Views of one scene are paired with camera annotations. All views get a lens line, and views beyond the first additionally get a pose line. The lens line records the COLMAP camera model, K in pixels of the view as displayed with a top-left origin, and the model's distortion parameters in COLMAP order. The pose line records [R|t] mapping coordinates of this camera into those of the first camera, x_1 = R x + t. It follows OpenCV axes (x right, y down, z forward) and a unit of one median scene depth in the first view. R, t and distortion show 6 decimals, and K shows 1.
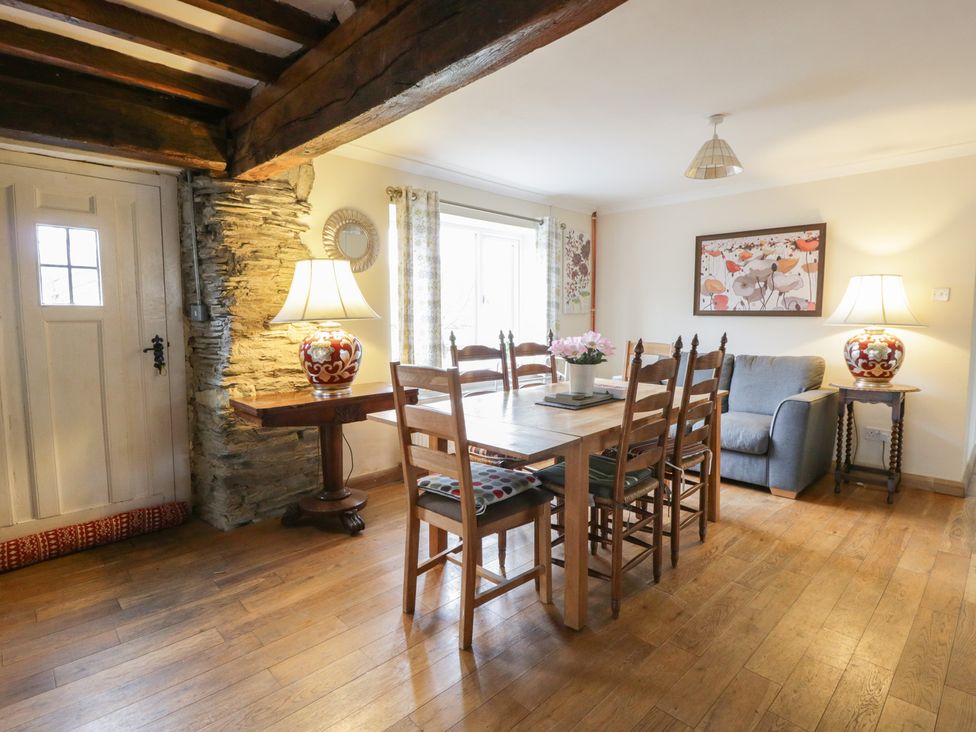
lens RADIAL K [[522.5, 0, 505.9], [0, 522.5, 352.7], [0, 0, 1]] dist [0.005118, 0.000020]
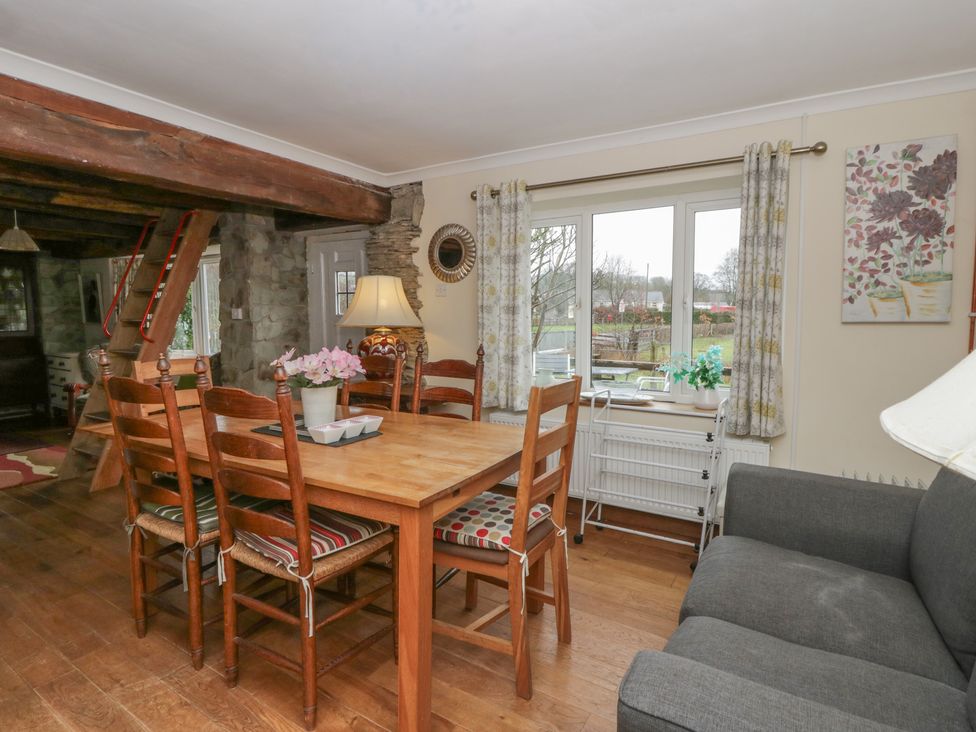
lens RADIAL K [[510.6, 0, 504.5], [0, 510.6, 355.7], [0, 0, 1]] dist [0.004732, -0.014816]
pose [[0.232850, 0.073753, -0.969712, 0.604160], [-0.072077, 0.995687, 0.058421, -0.057579], [0.969838, 0.056291, 0.237162, 0.688224]]
